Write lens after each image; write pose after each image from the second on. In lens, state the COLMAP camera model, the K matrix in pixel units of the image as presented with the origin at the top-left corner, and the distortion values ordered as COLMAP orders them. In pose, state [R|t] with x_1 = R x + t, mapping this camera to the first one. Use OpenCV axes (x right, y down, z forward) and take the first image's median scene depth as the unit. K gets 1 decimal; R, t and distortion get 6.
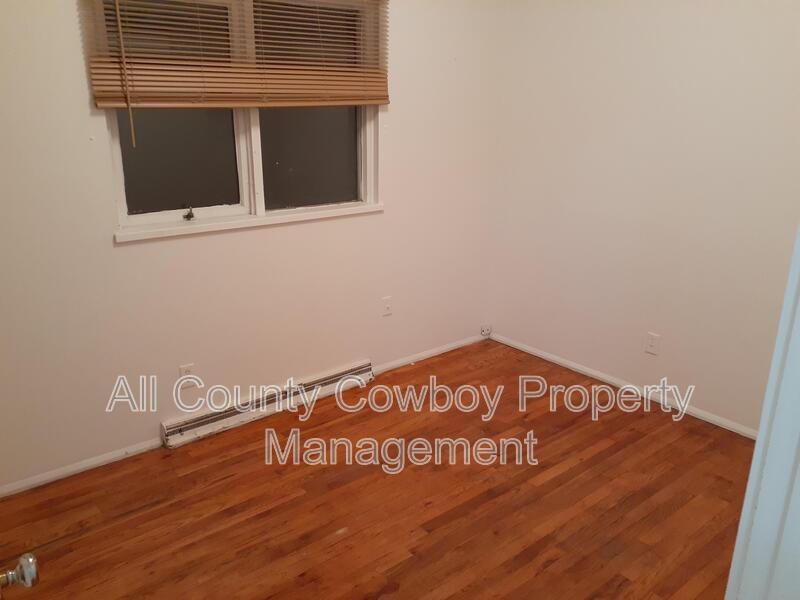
lens RADIAL K [[648.9, 0, 400.0], [0, 648.9, 300.0], [0, 0, 1]] dist [0.109528, -0.001286]
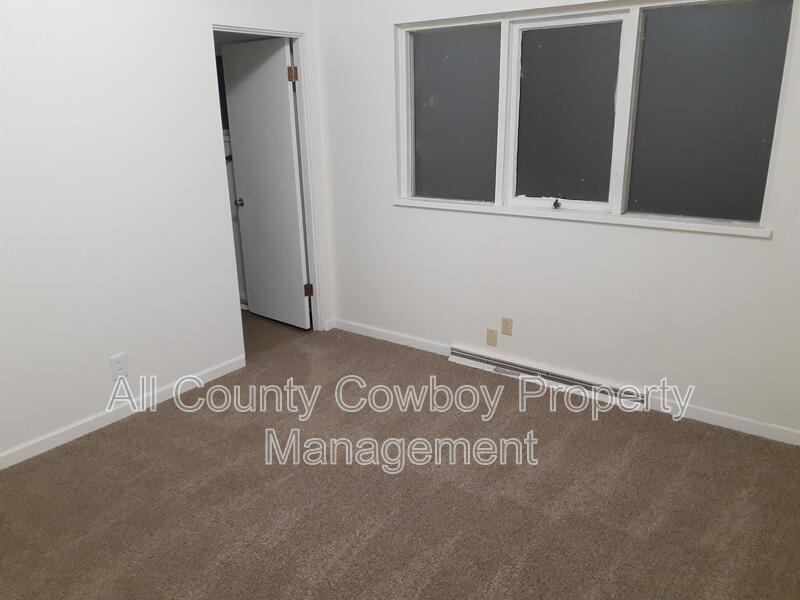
lens RADIAL K [[648.9, 0, 400.0], [0, 648.9, 300.0], [0, 0, 1]] dist [0.109528, -0.001286]
pose [[0.198423, 0.287116, -0.937119, 0.775742], [-0.268677, 0.935439, 0.229712, -0.162370], [0.942572, 0.206202, 0.262754, 0.464365]]
